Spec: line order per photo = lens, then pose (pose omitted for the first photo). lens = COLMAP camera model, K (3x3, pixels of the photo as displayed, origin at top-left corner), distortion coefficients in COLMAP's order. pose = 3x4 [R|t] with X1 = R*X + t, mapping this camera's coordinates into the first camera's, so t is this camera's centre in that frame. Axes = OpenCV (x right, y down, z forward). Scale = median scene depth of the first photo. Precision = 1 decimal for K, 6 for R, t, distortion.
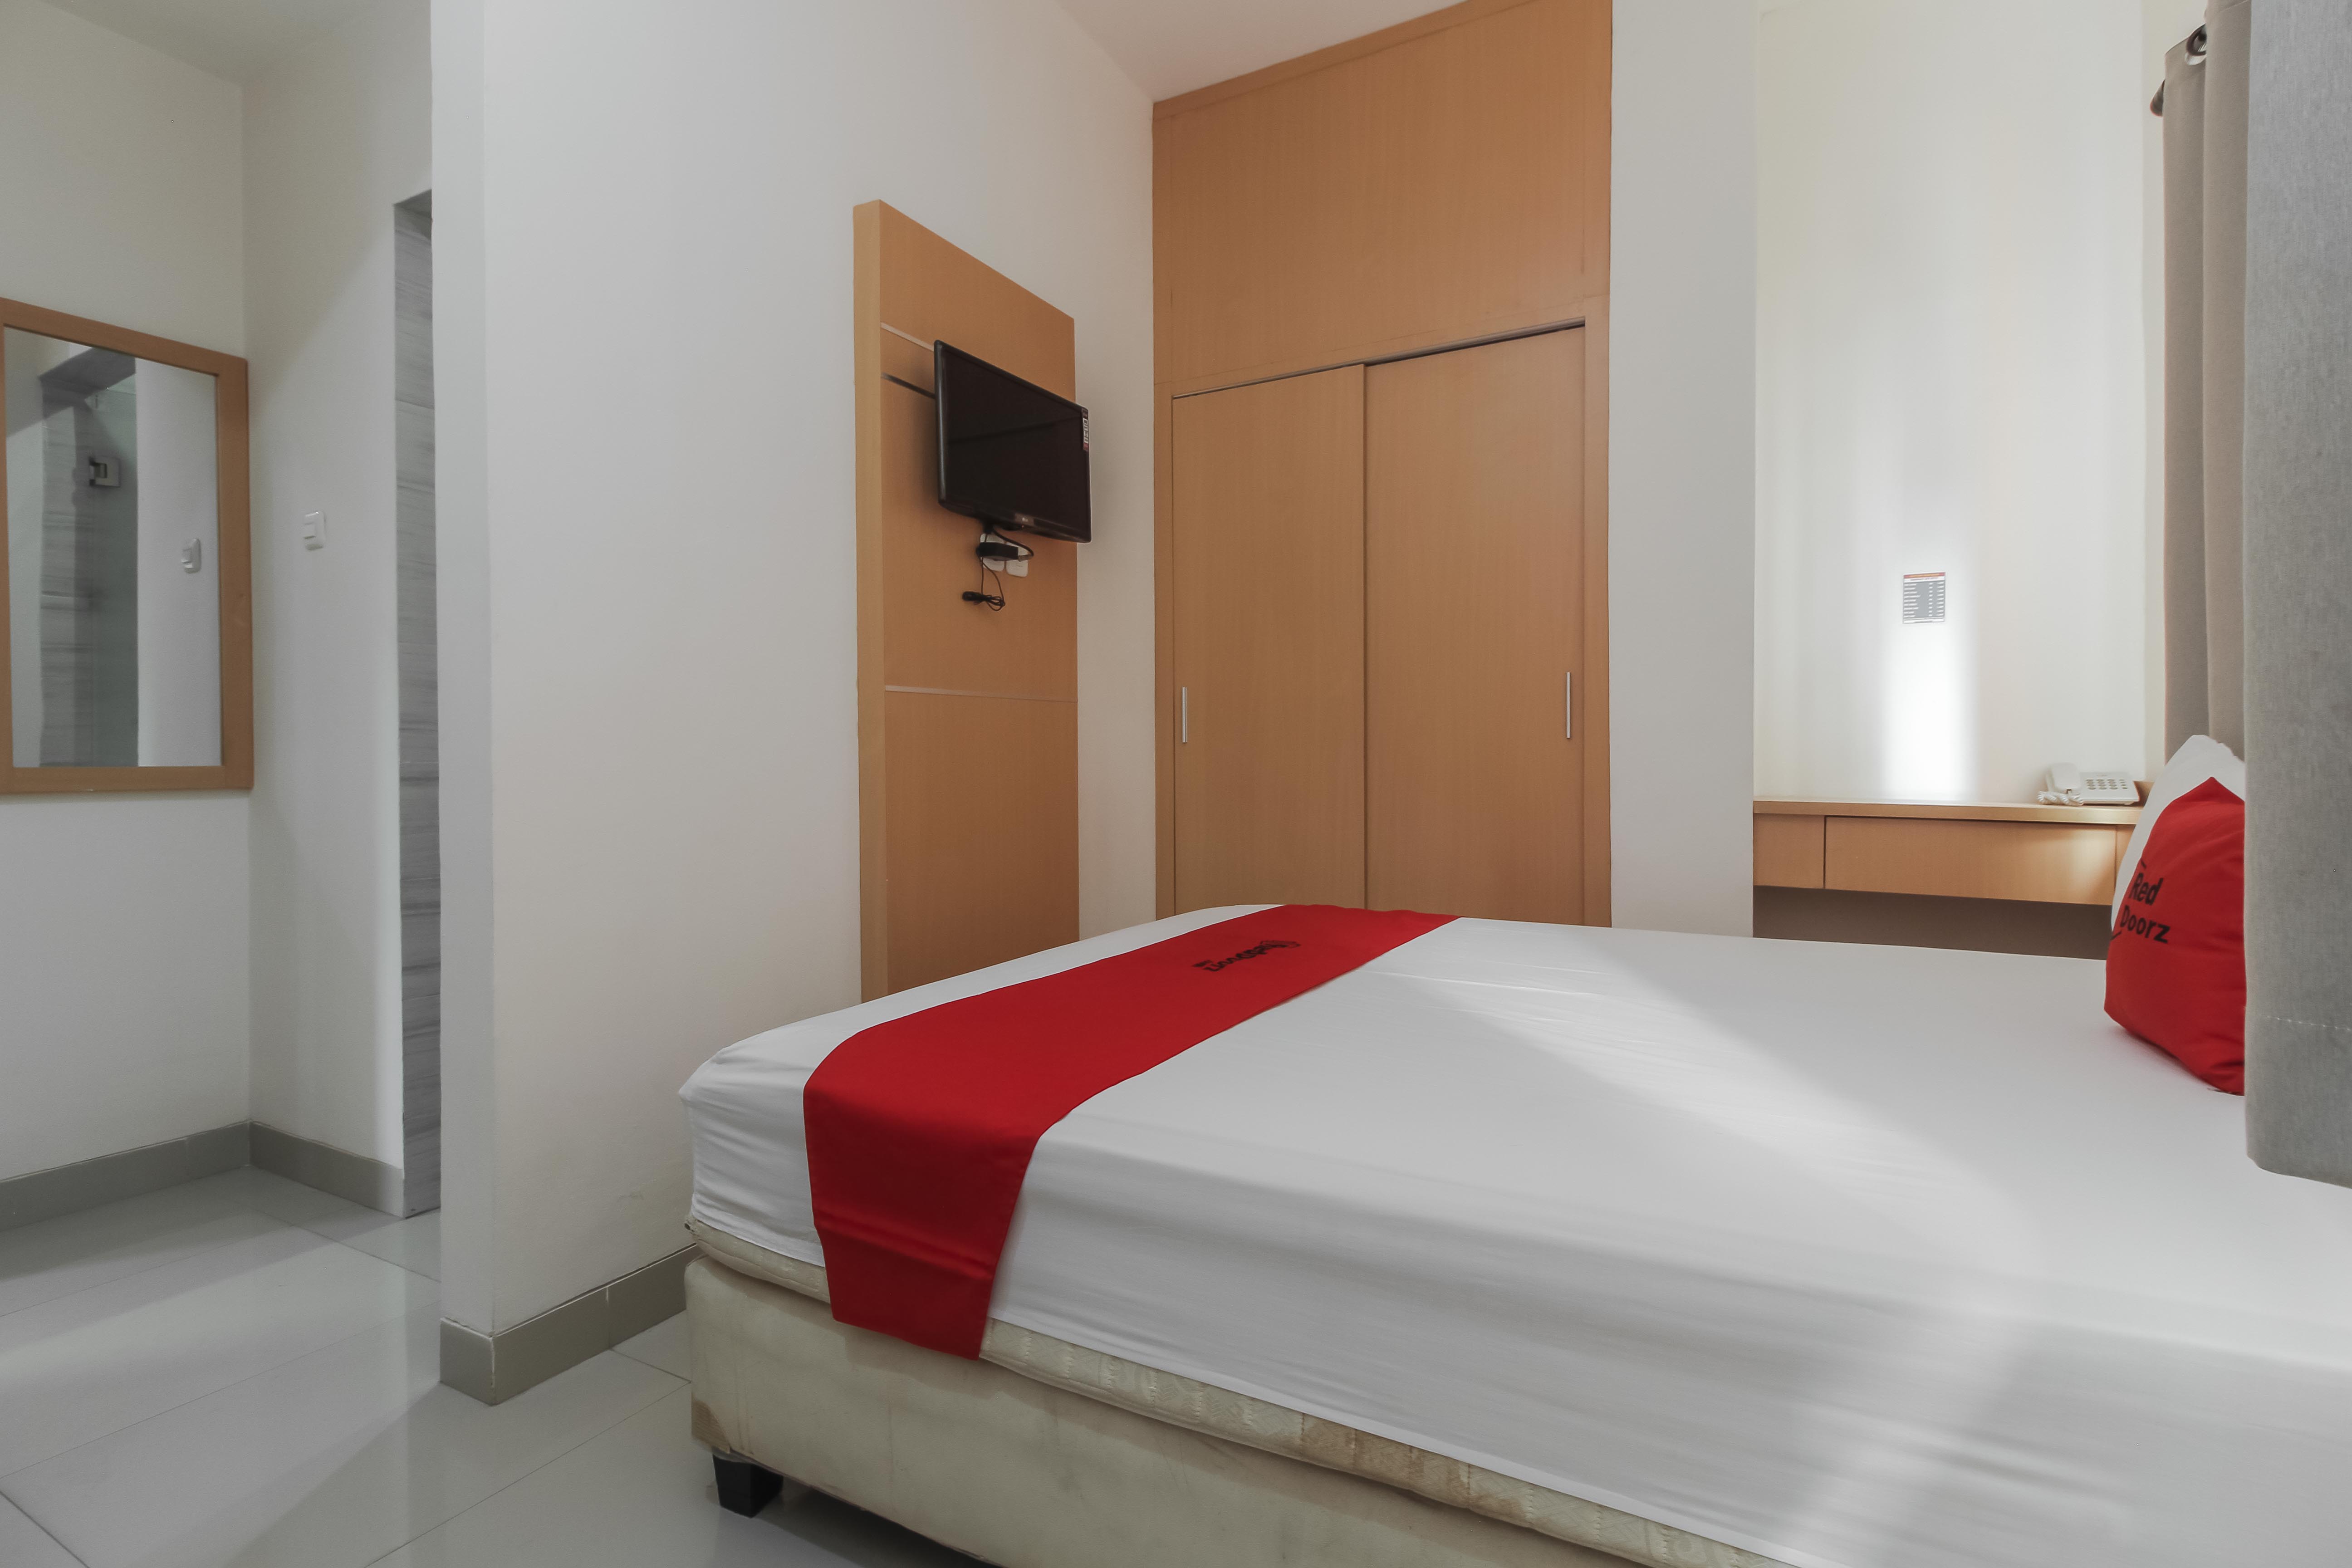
lens RADIAL K [[1095.9, 0, 1133.1], [0, 1095.9, 774.0], [0, 0, 1]] dist [0.013925, -0.000441]
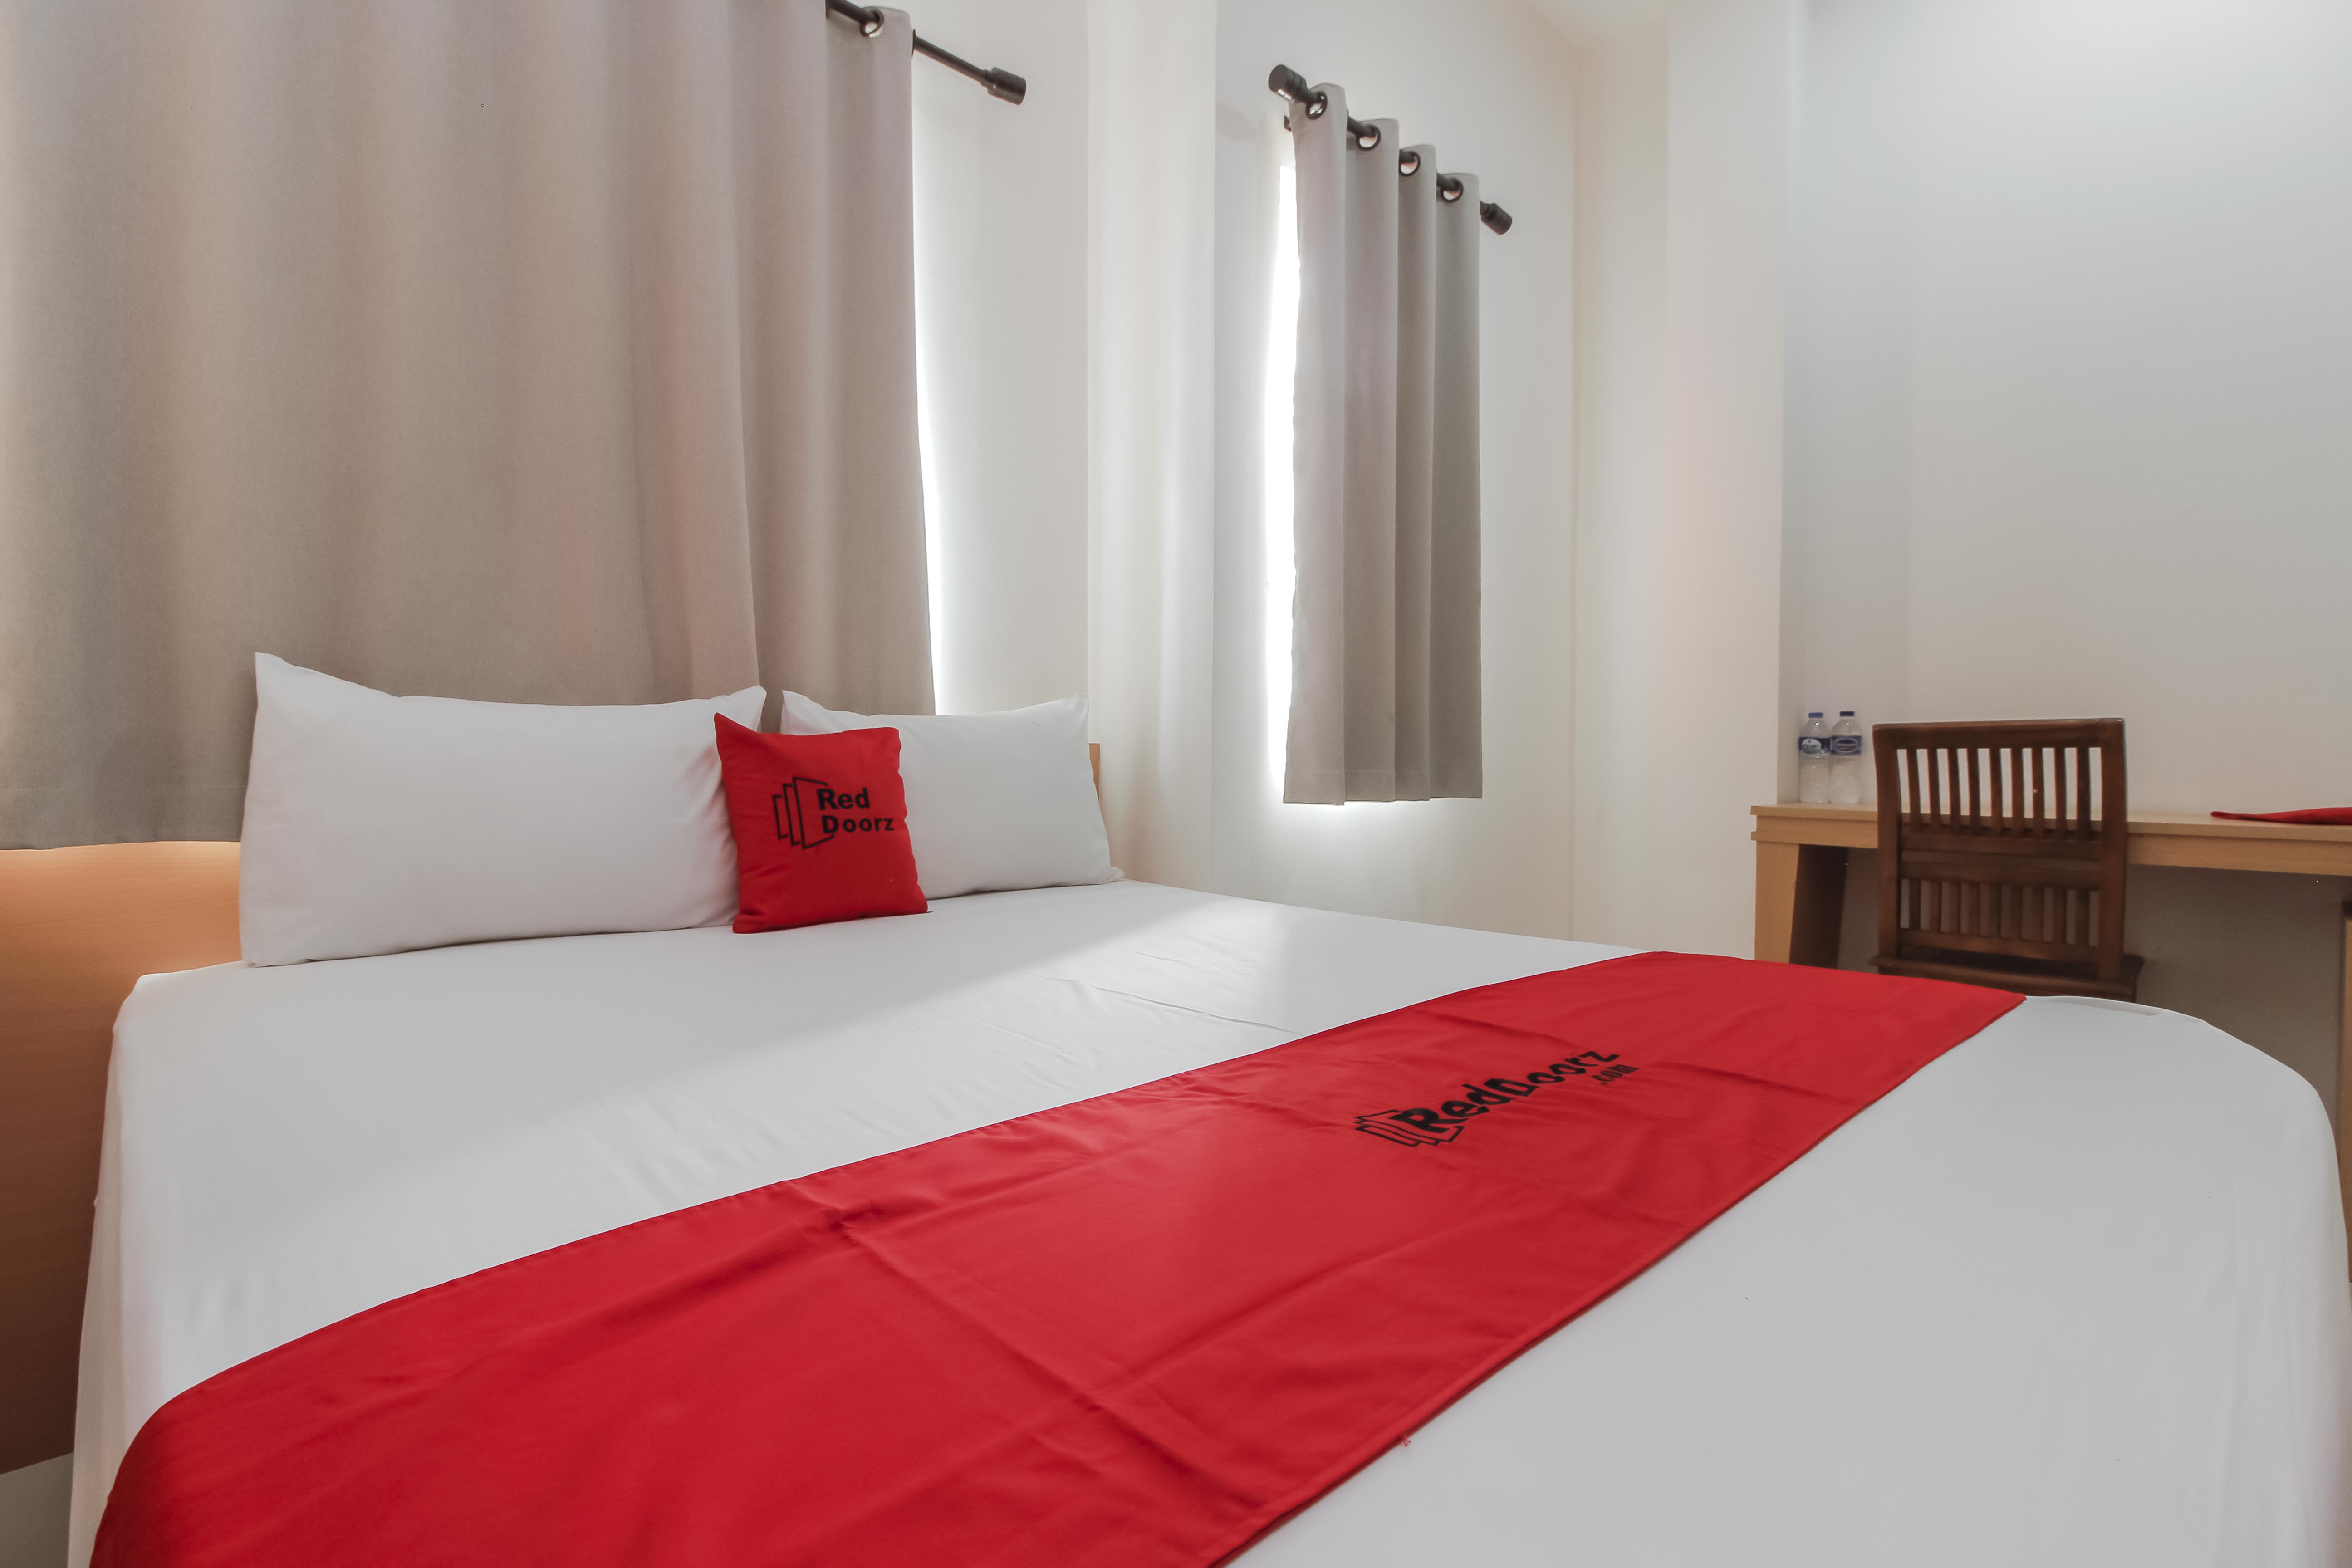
lens RADIAL K [[1124.1, 0, 1171.5], [0, 1124.1, 756.7], [0, 0, 1]] dist [0.016251, -0.000017]
pose [[-0.955765, -0.004226, 0.294101, 0.083321], [-0.000649, 0.999925, 0.012260, 0.020338], [-0.294131, 0.011527, -0.955696, 1.172310]]
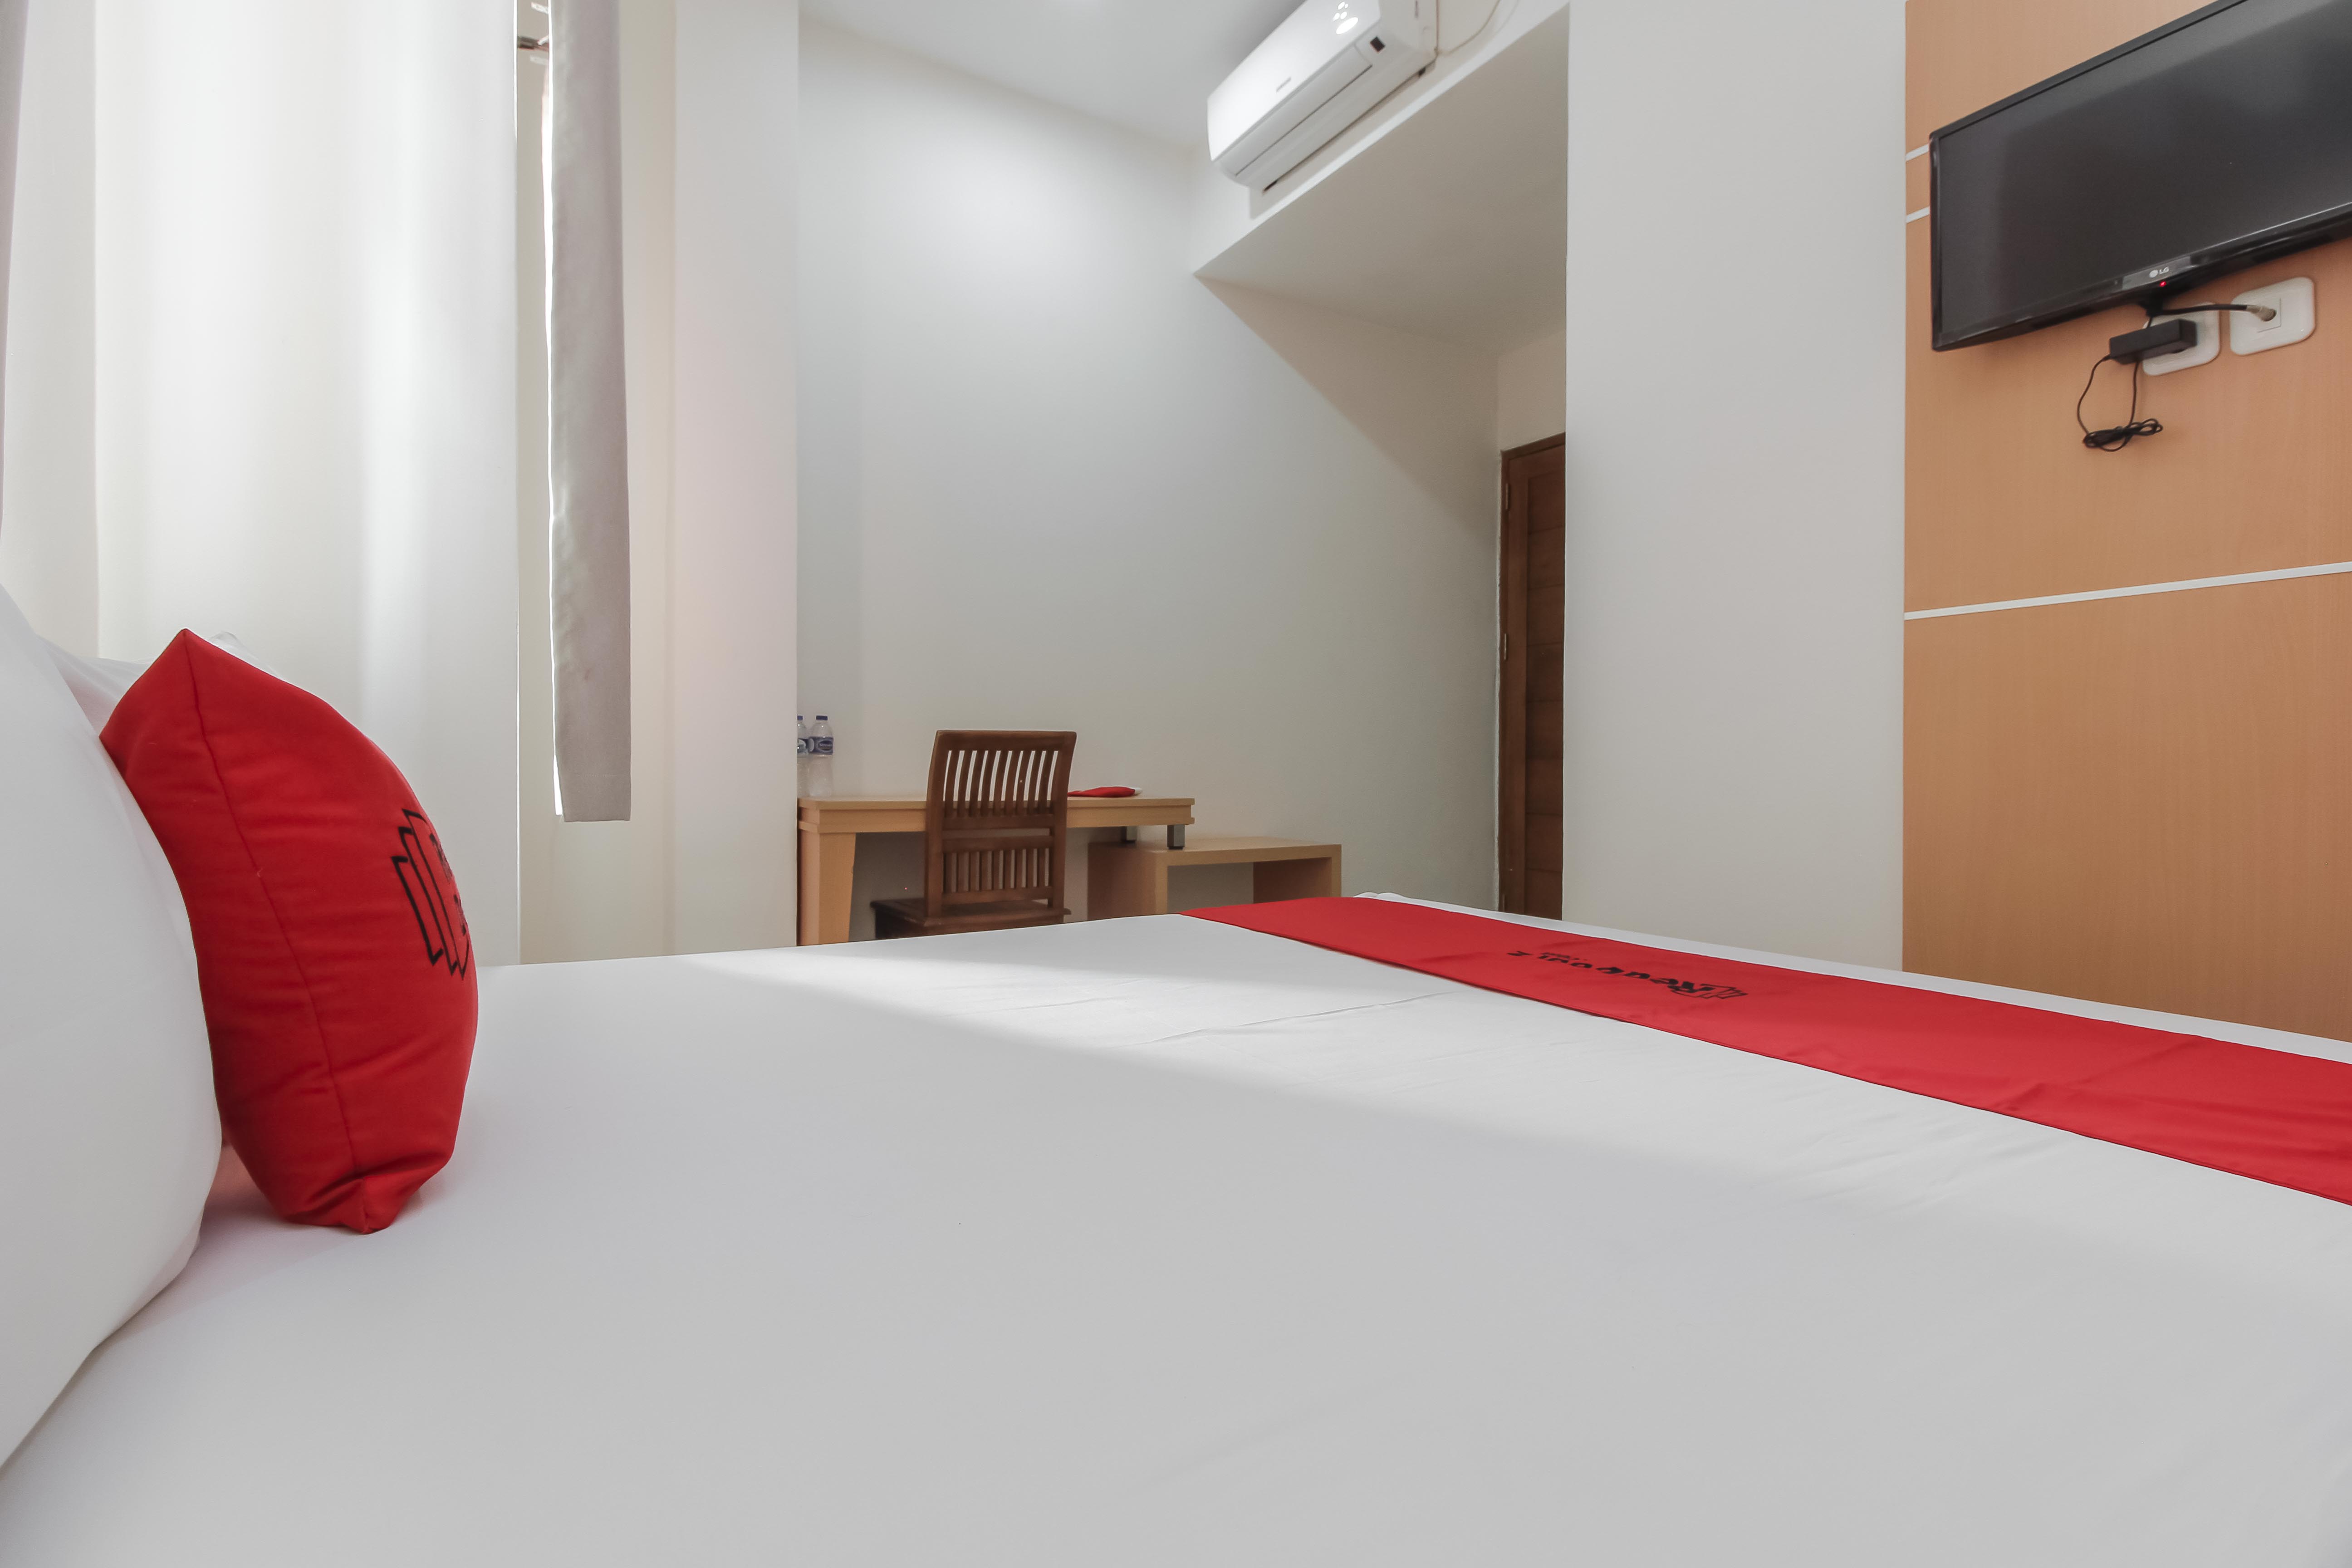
lens RADIAL K [[1124.1, 0, 1171.5], [0, 1124.1, 756.7], [0, 0, 1]] dist [0.016251, -0.000017]
pose [[-0.498177, -0.003569, -0.867068, 0.685651], [-0.013837, 0.999897, 0.003834, 0.024383], [0.866965, 0.013908, -0.498175, 0.876123]]
